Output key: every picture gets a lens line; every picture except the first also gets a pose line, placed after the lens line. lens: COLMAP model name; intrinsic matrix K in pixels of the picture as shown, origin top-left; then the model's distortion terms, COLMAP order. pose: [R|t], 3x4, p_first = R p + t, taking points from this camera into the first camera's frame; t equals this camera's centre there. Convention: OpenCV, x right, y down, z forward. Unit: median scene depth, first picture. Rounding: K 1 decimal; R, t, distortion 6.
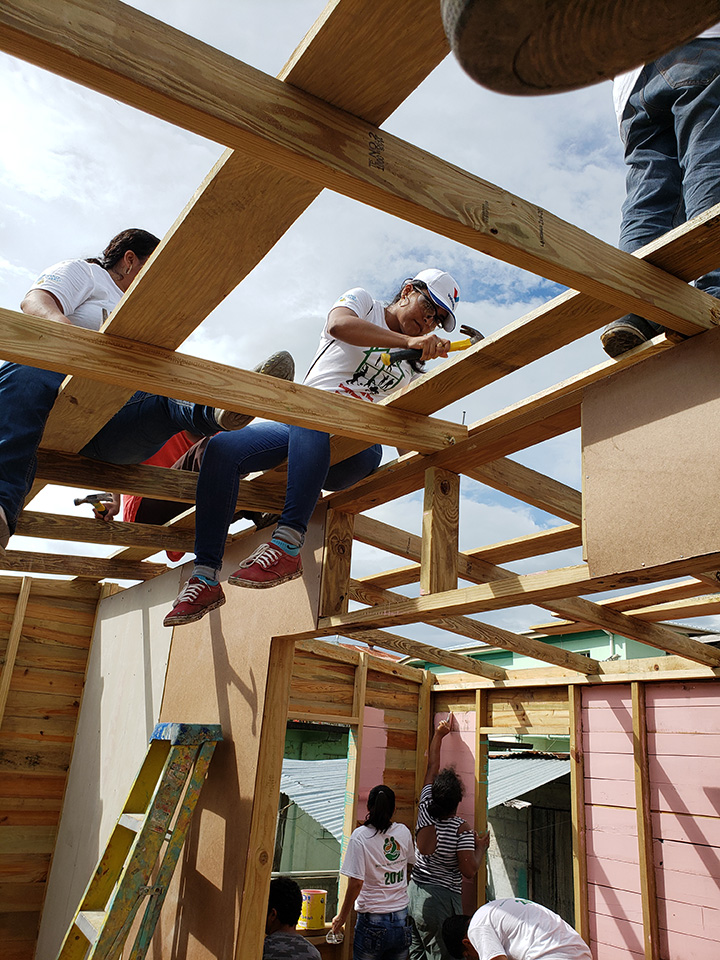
lens RADIAL K [[760.8, 0, 352.4], [0, 760.8, 491.6], [0, 0, 1]] dist [0.005334, 0.011637]
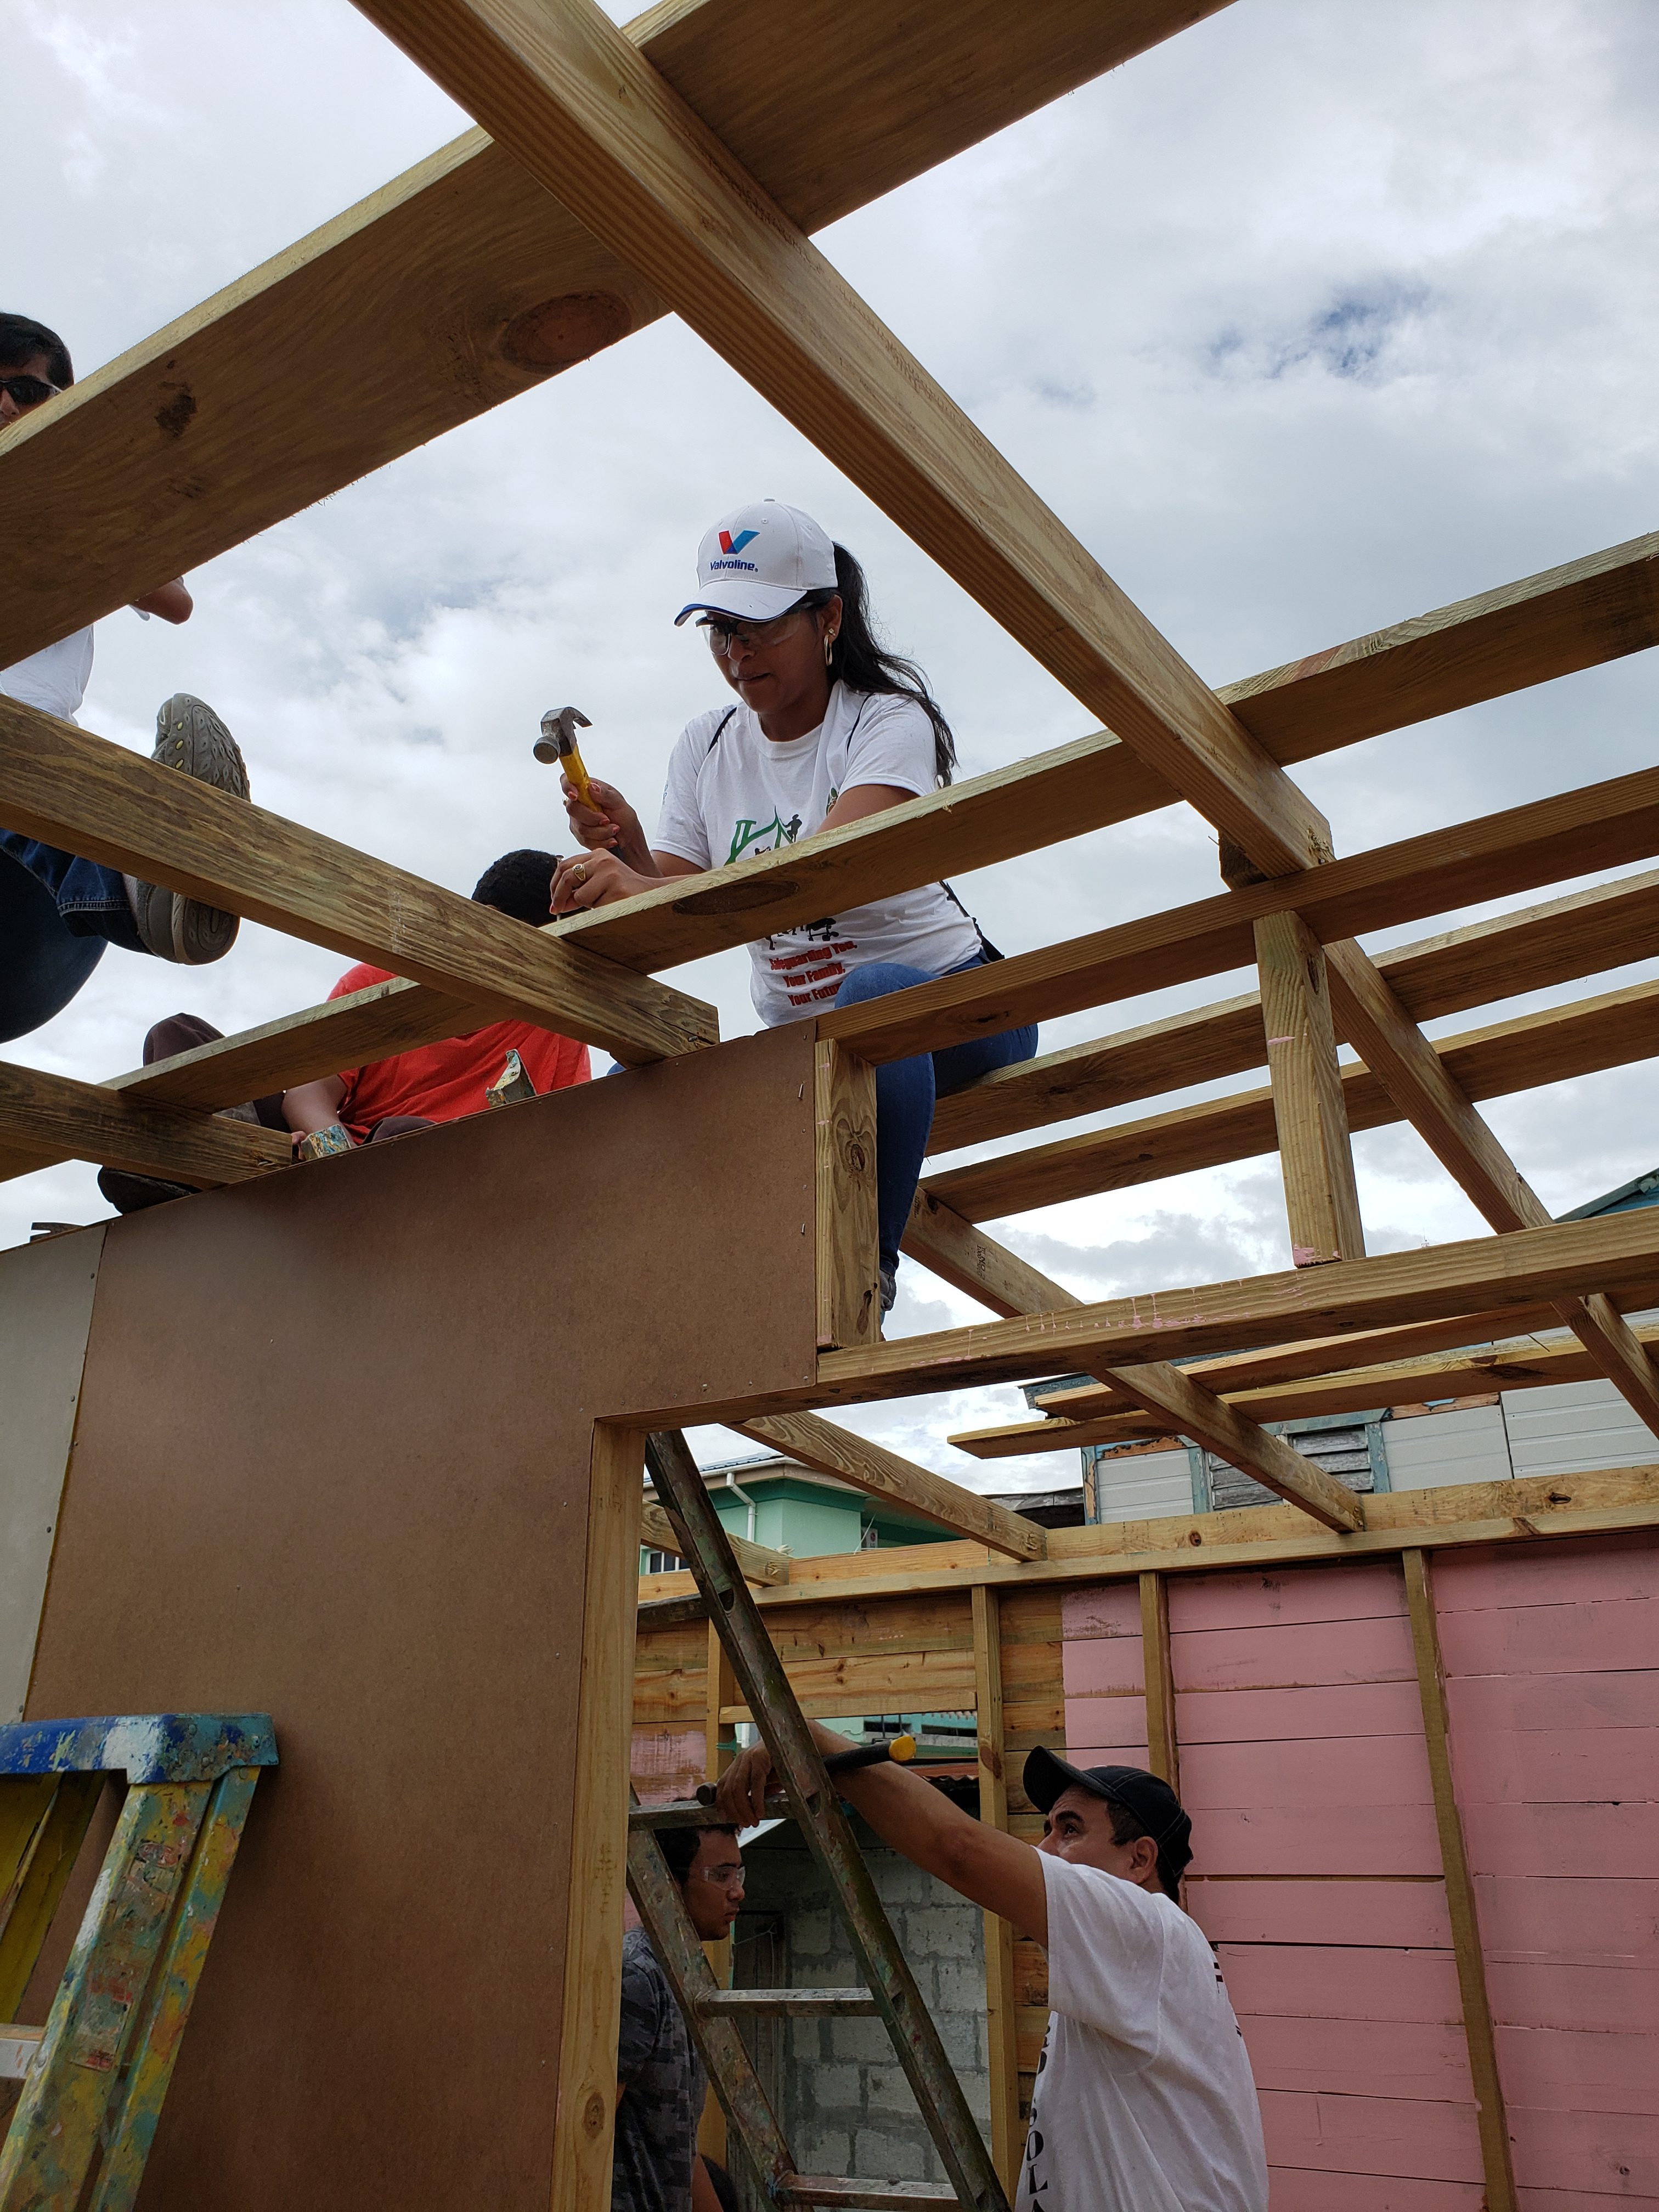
lens RADIAL K [[1753.1, 0, 822.1], [0, 1753.1, 1094.5], [0, 0, 1]] dist [0.005334, 0.011637]
pose [[0.916003, 0.085392, 0.391978, -0.239072], [-0.064405, 0.995712, -0.066409, 0.071771], [-0.395968, 0.035585, 0.917575, 0.195705]]
